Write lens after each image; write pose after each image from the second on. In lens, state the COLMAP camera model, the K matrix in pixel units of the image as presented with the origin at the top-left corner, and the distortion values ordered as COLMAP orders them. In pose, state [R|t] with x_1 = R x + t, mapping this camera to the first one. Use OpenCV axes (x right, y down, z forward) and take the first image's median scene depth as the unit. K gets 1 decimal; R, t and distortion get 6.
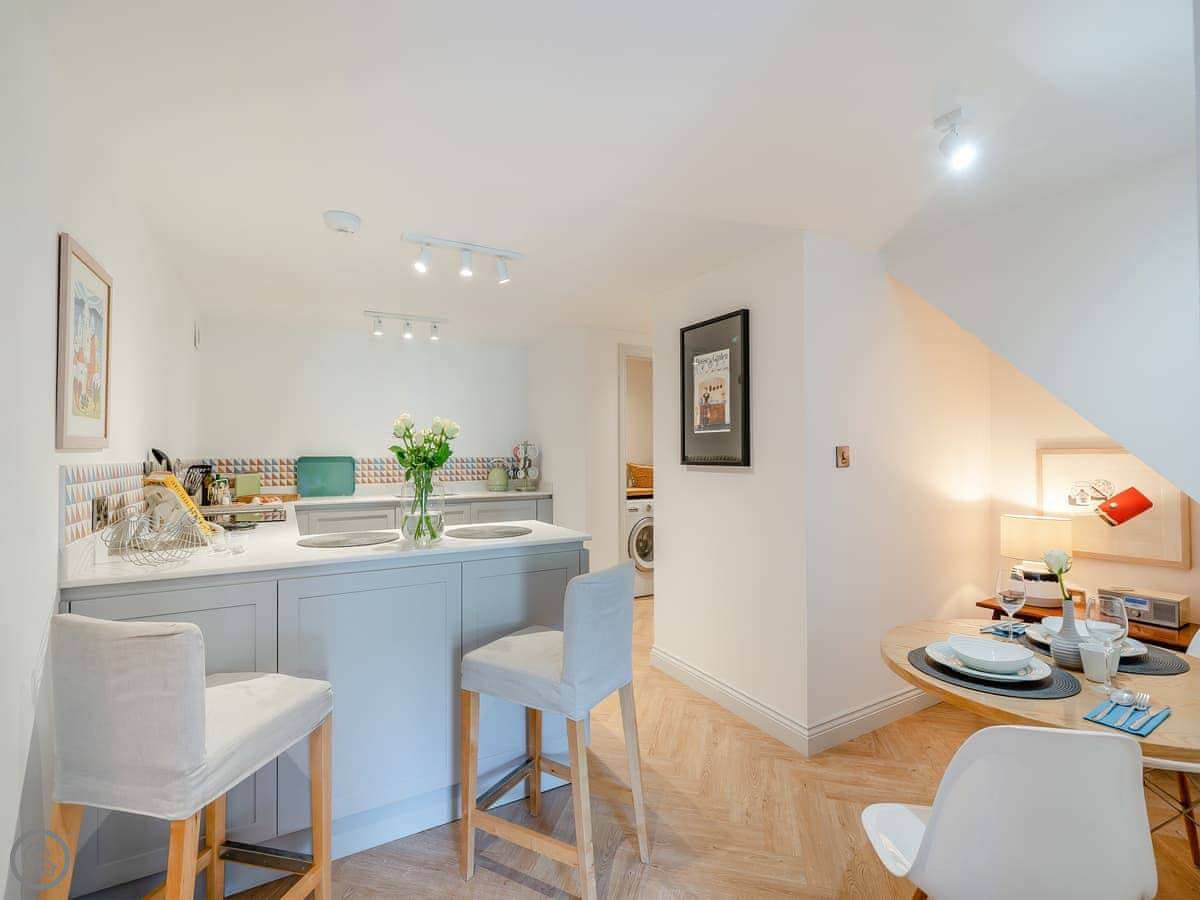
lens RADIAL K [[562.5, 0, 591.0], [0, 562.5, 451.1], [0, 0, 1]] dist [-0.001166, 0.000145]
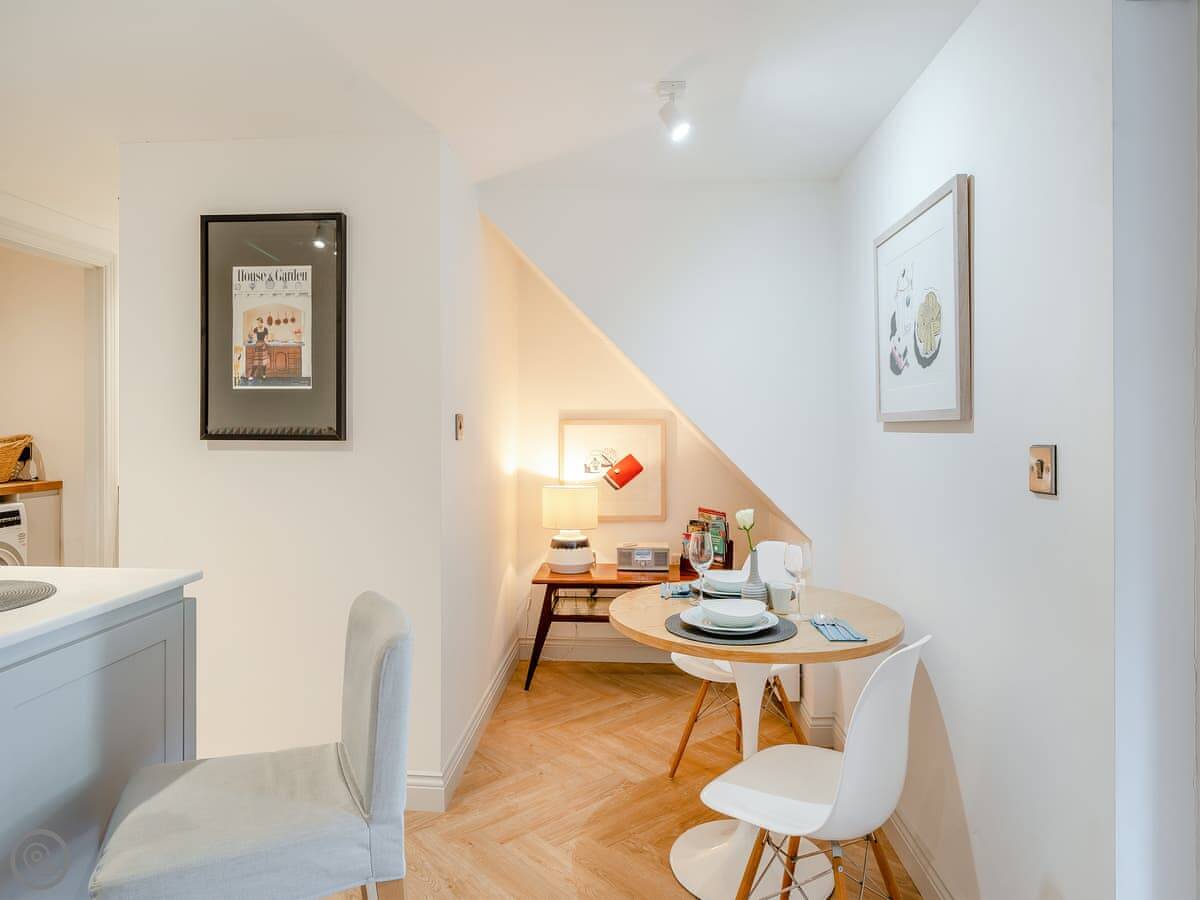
lens RADIAL K [[735.9, 0, 615.0], [0, 735.9, 424.7], [0, 0, 1]] dist [-0.001723, -0.000999]
pose [[0.540346, 0.004262, 0.841432, -0.292972], [-0.009890, 0.999950, 0.001287, 0.002727], [-0.841385, -0.009017, 0.540361, 0.215561]]
